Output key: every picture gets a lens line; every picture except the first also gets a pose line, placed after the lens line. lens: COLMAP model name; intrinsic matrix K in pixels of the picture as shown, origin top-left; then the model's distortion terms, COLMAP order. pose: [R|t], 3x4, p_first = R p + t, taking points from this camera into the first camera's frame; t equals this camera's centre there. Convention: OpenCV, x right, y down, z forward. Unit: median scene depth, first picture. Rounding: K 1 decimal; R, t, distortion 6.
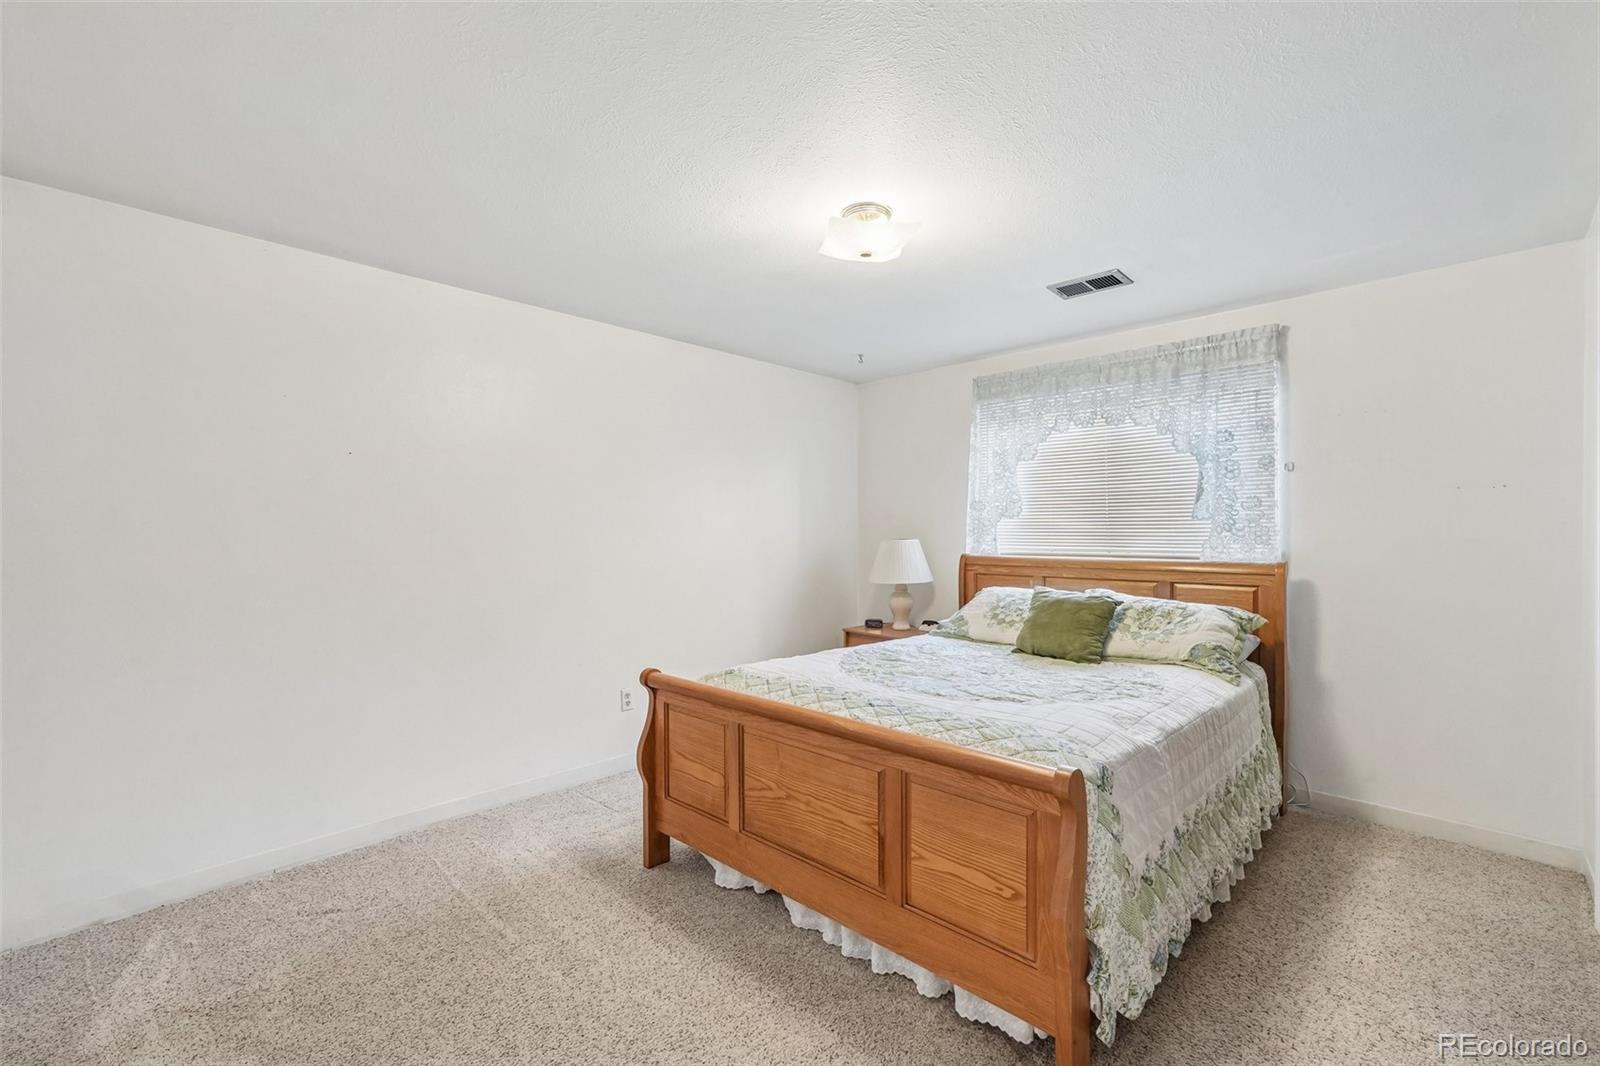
lens RADIAL K [[690.7, 0, 808.8], [0, 690.7, 544.9], [0, 0, 1]] dist [0.001690, 0.000772]
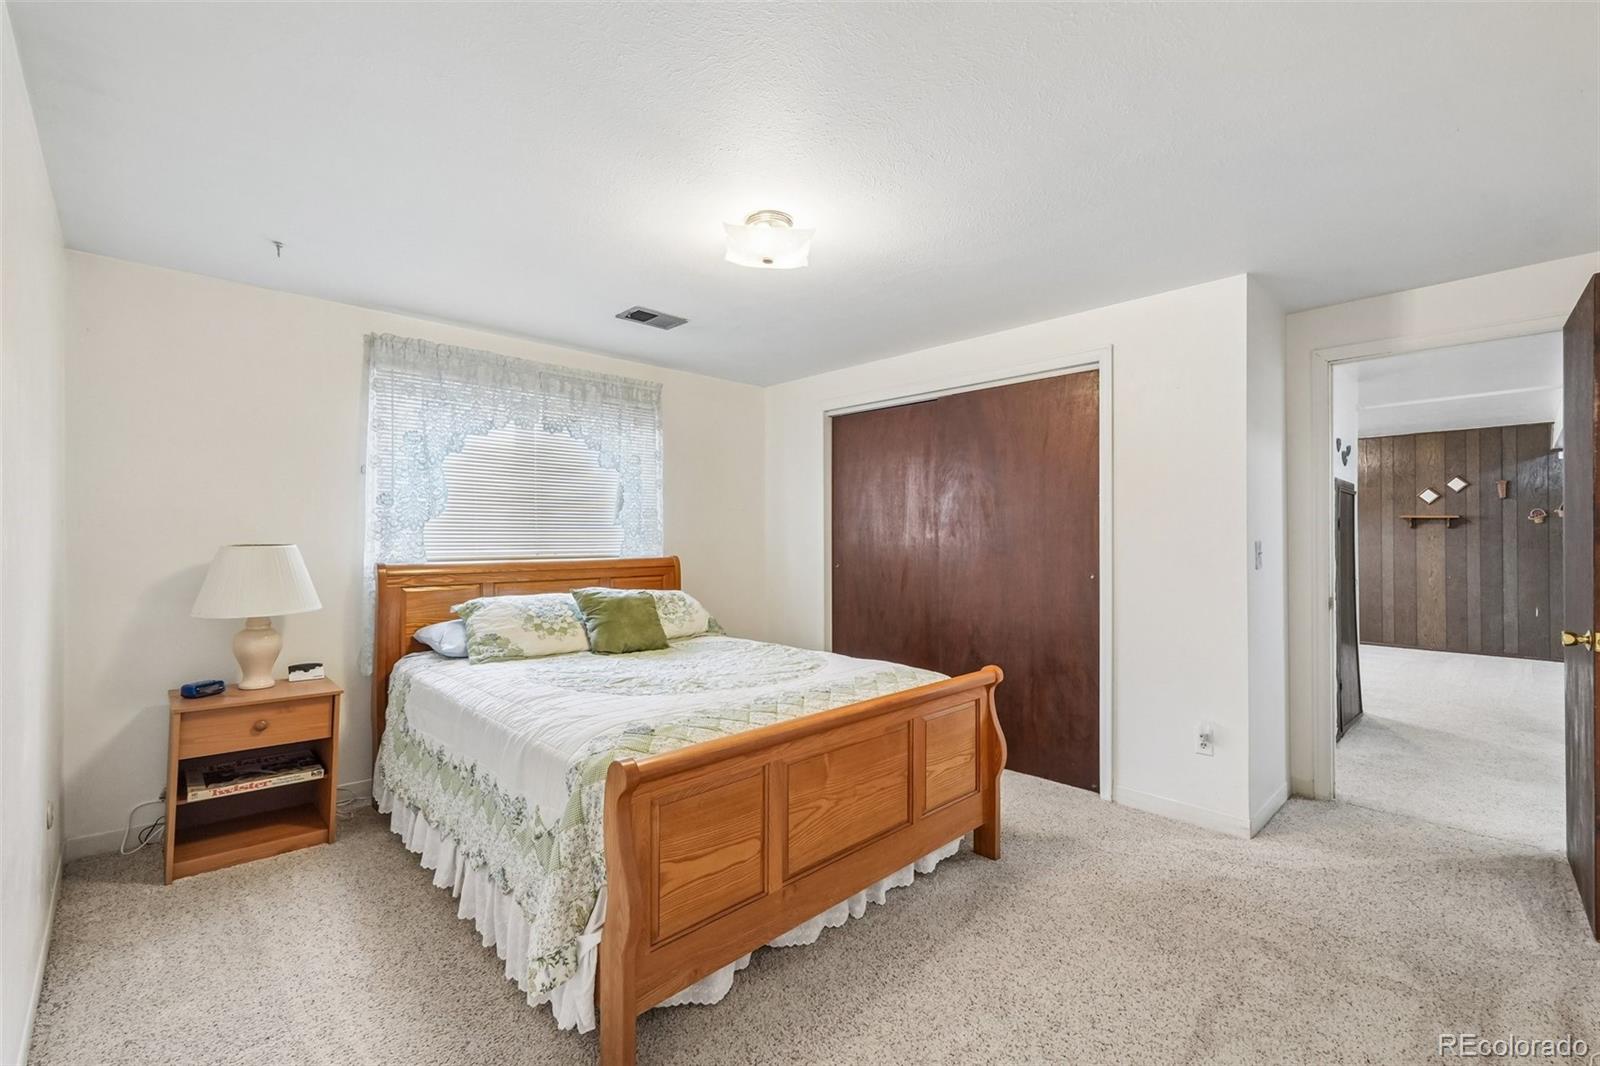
lens RADIAL K [[687.9, 0, 804.6], [0, 687.9, 535.5], [0, 0, 1]] dist [0.001735, 0.000985]
pose [[0.026275, 0.001135, 0.999654, -0.924767], [0.016283, 0.999866, -0.001563, -0.014960], [-0.999522, 0.016318, 0.026253, 0.923437]]
